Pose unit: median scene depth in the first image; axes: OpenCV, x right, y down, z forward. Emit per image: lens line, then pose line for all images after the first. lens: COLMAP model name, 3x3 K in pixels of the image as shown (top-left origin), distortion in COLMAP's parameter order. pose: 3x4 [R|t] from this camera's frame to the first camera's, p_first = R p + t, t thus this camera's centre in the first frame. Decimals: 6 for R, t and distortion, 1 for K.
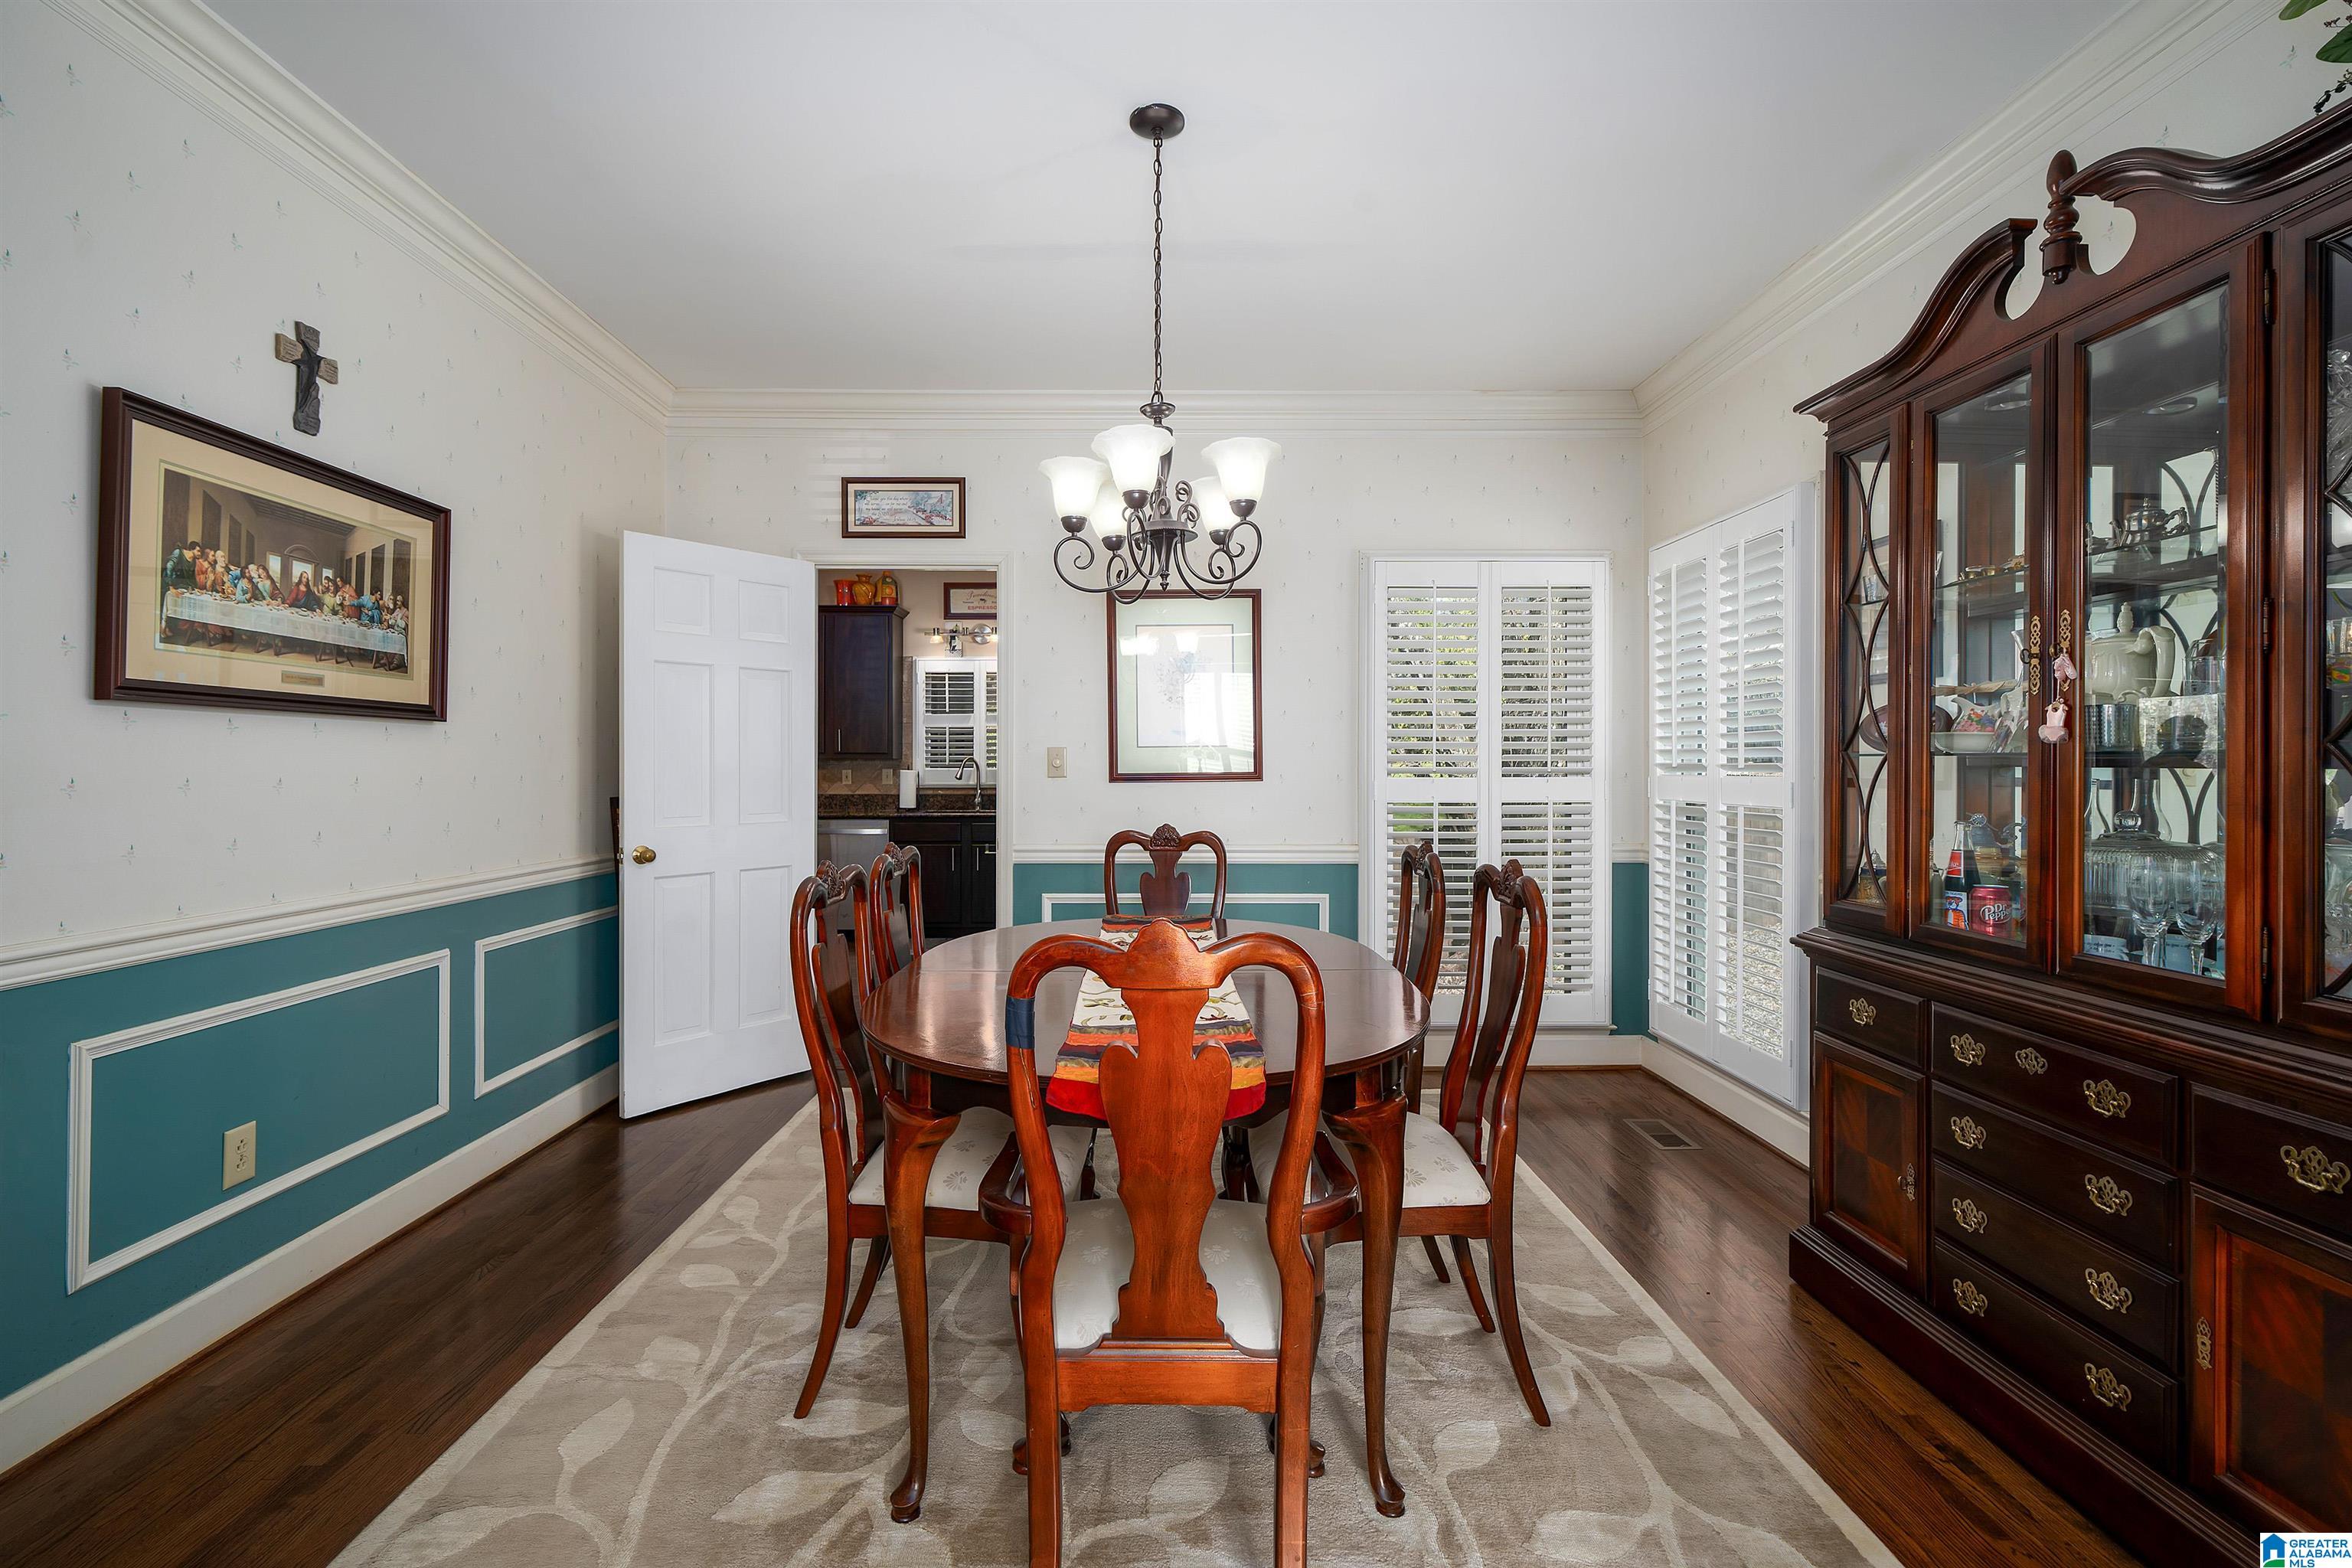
lens RADIAL K [[1010.0, 0, 1197.1], [0, 1010.0, 754.1], [0, 0, 1]] dist [-0.005200, 0.000496]
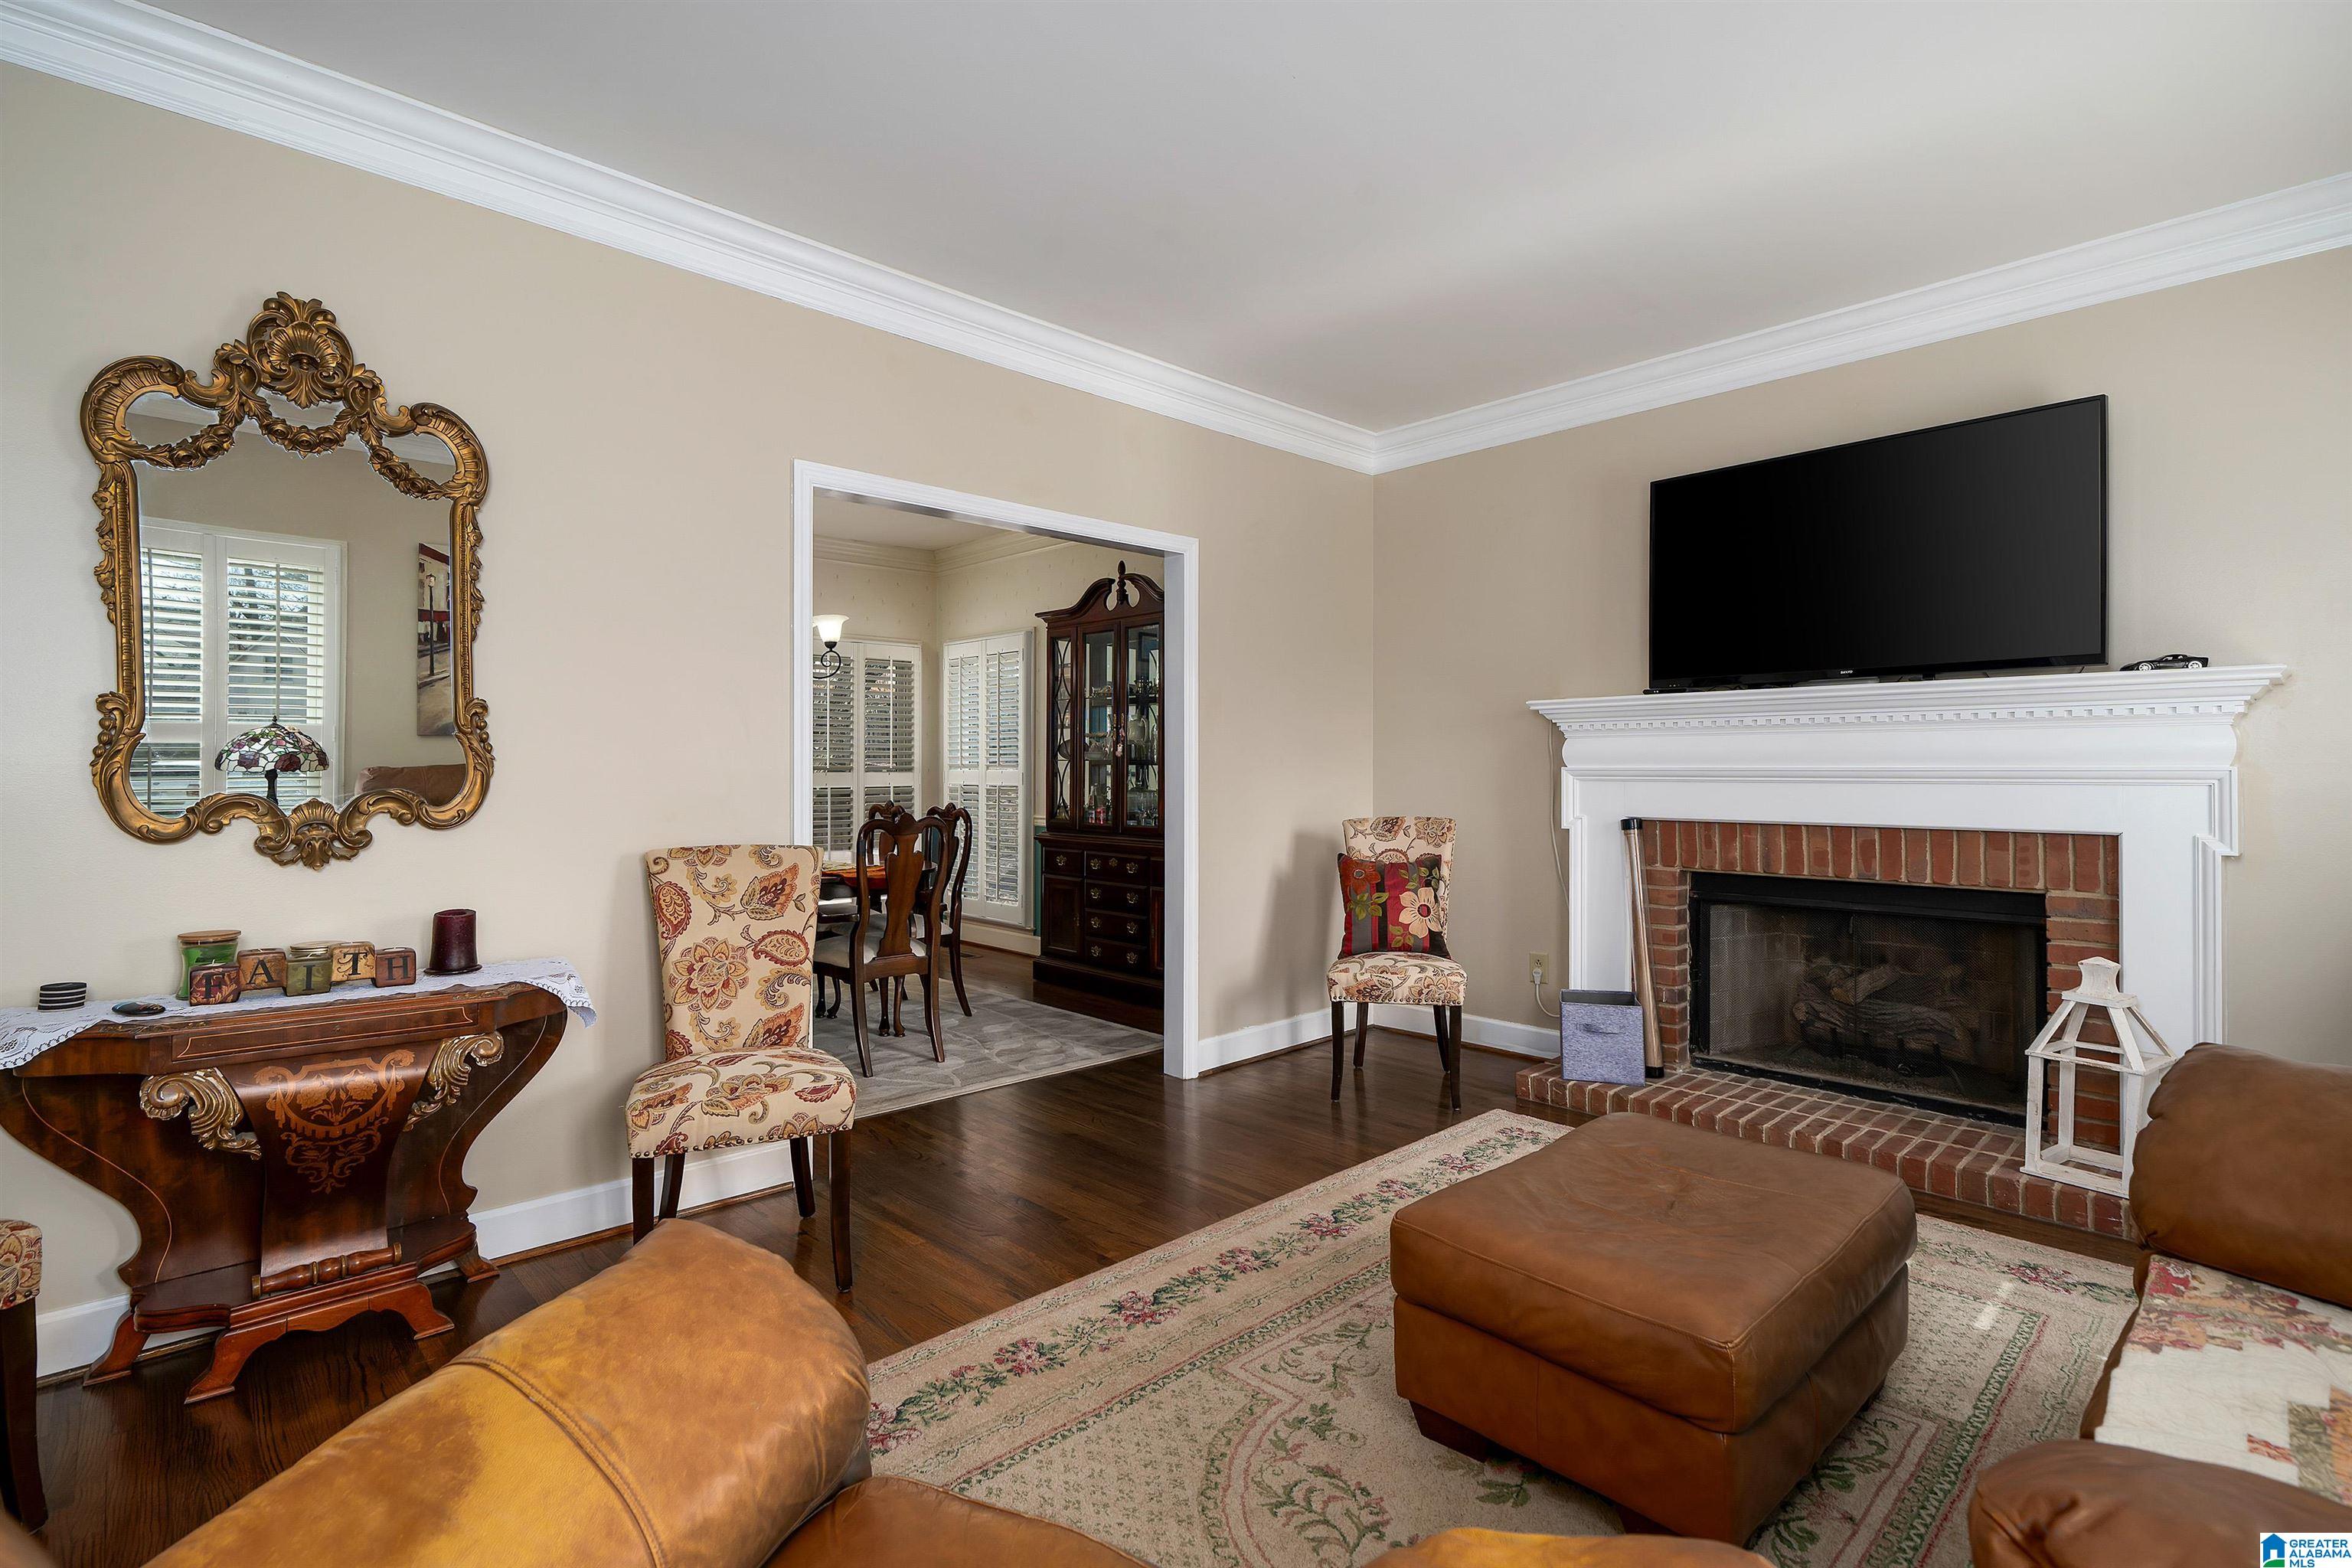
lens RADIAL K [[1102.4, 0, 1170.6], [0, 1102.4, 768.6], [0, 0, 1]] dist [0.001292, -0.002466]
pose [[0.726156, -0.003775, 0.687519, -1.057881], [-0.002633, 0.999962, 0.008272, -0.001976], [-0.687525, -0.007817, 0.726119, -1.217166]]
